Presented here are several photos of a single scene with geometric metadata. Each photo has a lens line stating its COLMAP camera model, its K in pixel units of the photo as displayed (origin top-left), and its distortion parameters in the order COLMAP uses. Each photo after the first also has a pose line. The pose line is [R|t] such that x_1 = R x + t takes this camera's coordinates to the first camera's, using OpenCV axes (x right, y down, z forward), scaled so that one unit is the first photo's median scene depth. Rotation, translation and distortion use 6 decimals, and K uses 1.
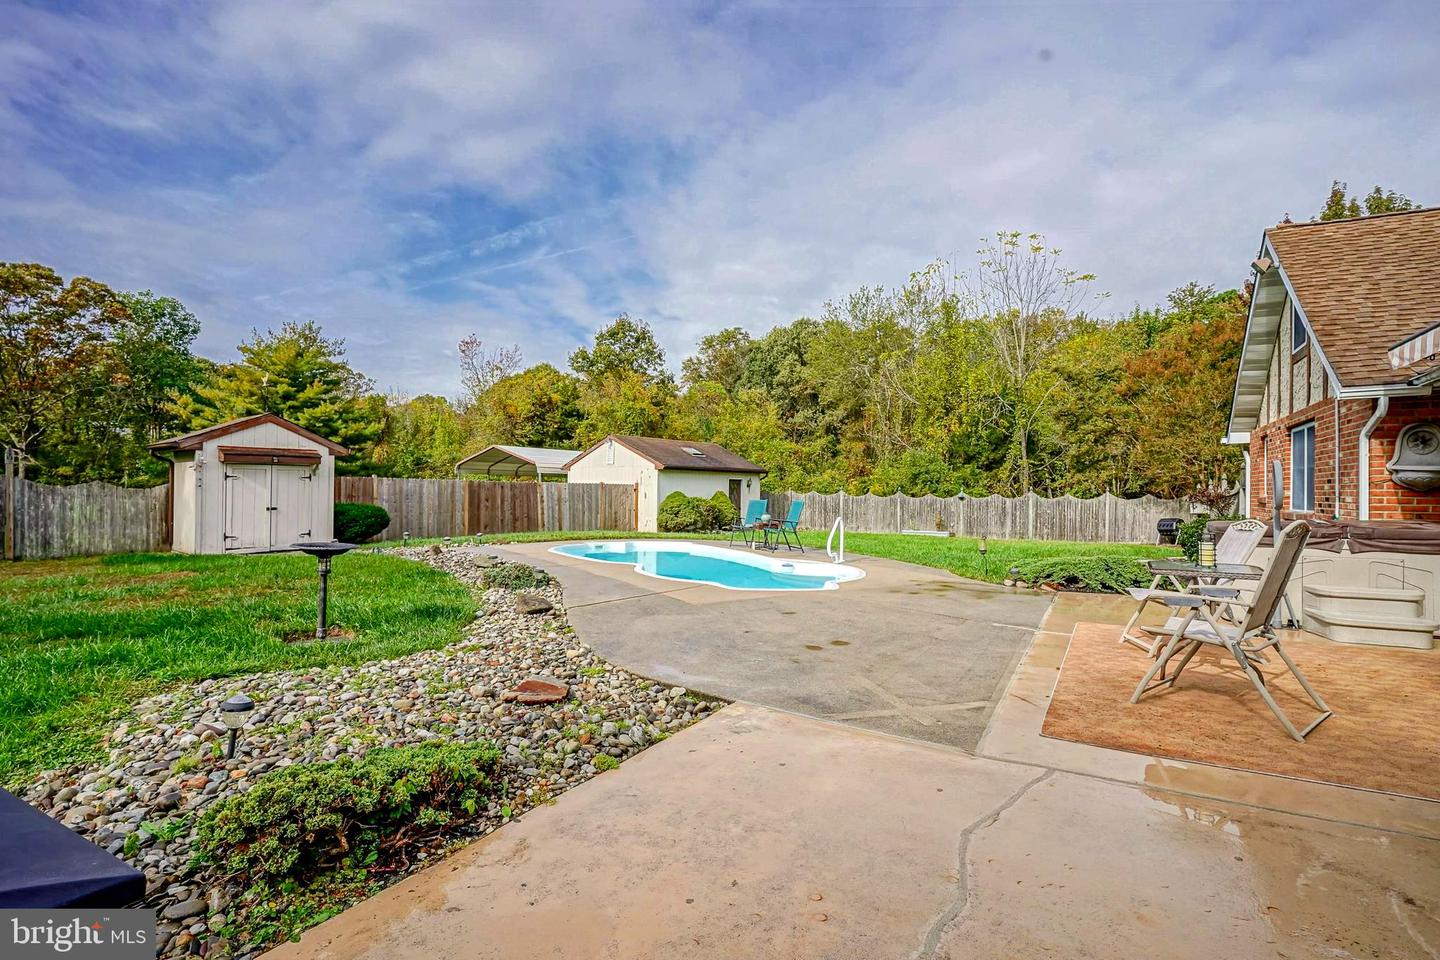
lens RADIAL K [[691.2, 0, 730.2], [0, 691.2, 485.3], [0, 0, 1]] dist [-0.009517, 0.001313]
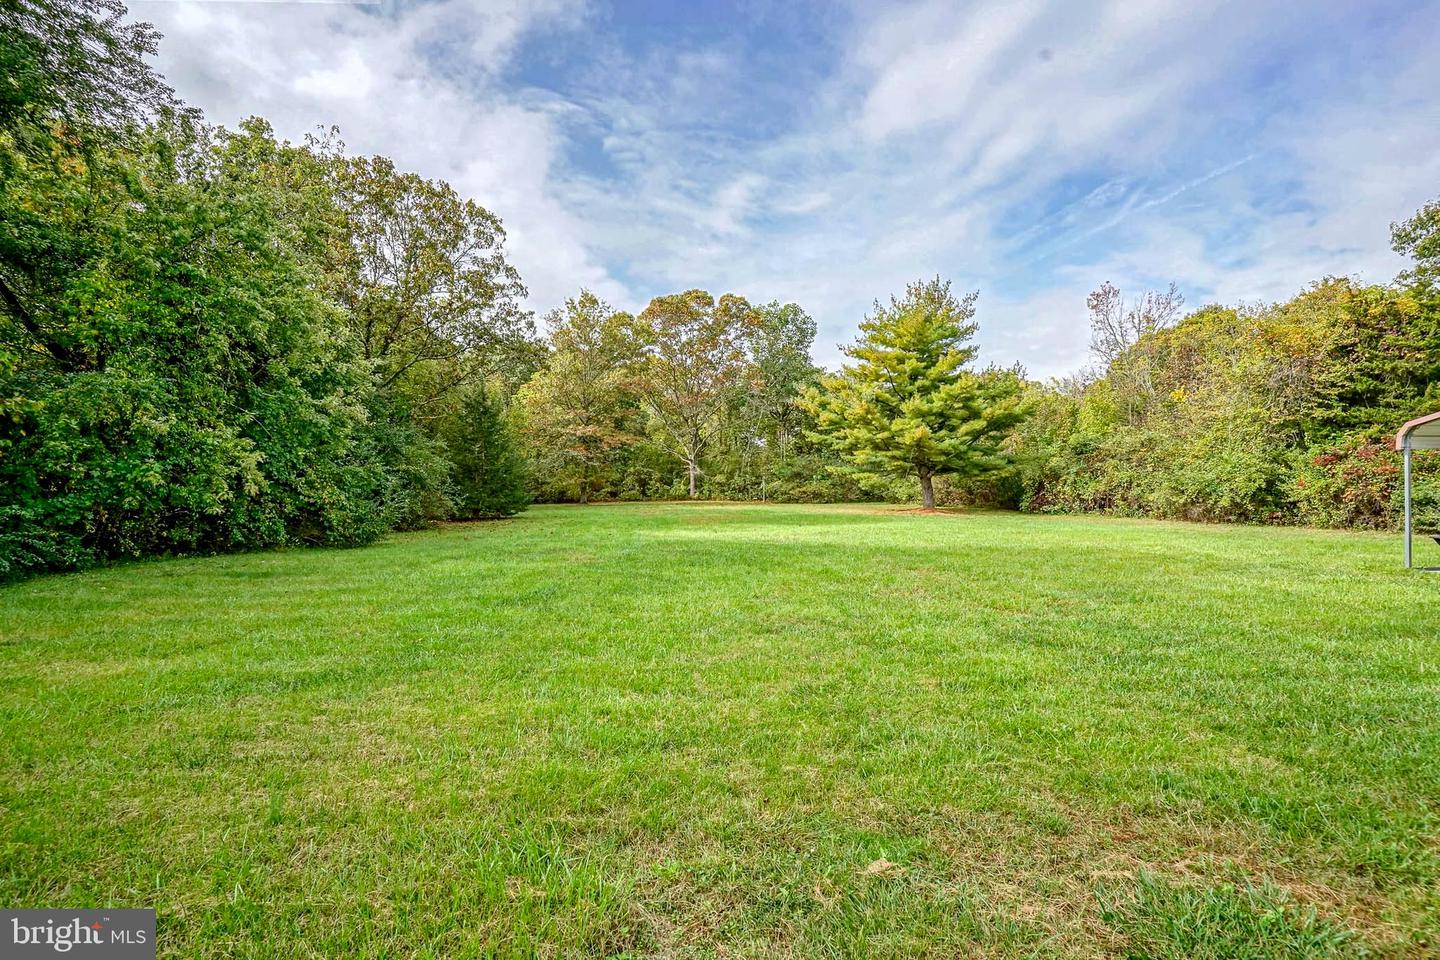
lens RADIAL K [[691.2, 0, 721.3], [0, 691.2, 483.9], [0, 0, 1]] dist [-0.009517, 0.001313]
pose [[0.707929, -0.026158, -0.705799, -0.212625], [0.025951, 0.999603, -0.011017, -0.000960], [0.705807, -0.010517, 0.708326, 0.242610]]
